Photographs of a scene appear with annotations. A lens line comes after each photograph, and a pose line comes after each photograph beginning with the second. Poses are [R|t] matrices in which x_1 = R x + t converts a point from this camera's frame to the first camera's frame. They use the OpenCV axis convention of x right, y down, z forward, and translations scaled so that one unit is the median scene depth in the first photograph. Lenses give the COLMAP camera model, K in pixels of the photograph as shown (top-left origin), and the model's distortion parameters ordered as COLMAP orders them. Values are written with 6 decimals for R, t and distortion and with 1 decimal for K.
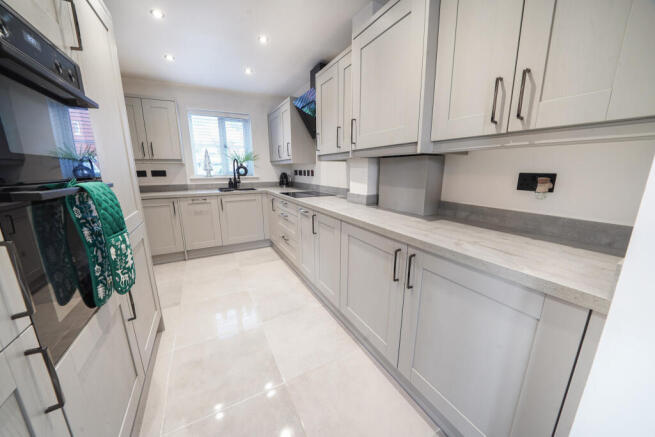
lens RADIAL K [[226.8, 0, 328.6], [0, 226.8, 219.9], [0, 0, 1]] dist [-0.021232, 0.000138]
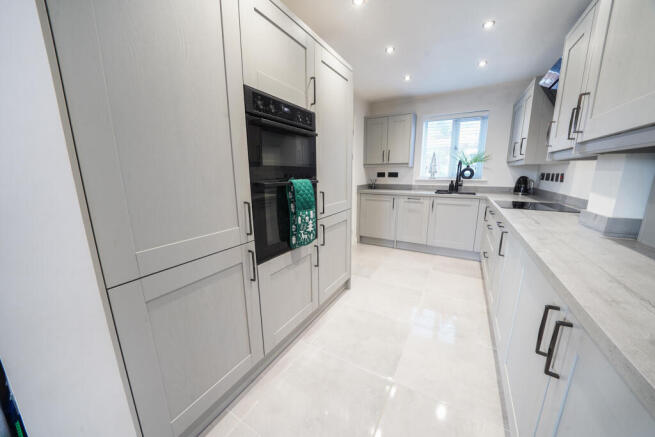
lens RADIAL K [[226.8, 0, 328.6], [0, 226.8, 219.9], [0, 0, 1]] dist [-0.021232, 0.000138]
pose [[0.512798, 0.174477, -0.840593, 0.150143], [-0.180930, 0.979103, 0.092852, -0.013962], [0.839228, 0.104474, 0.533650, 0.055172]]
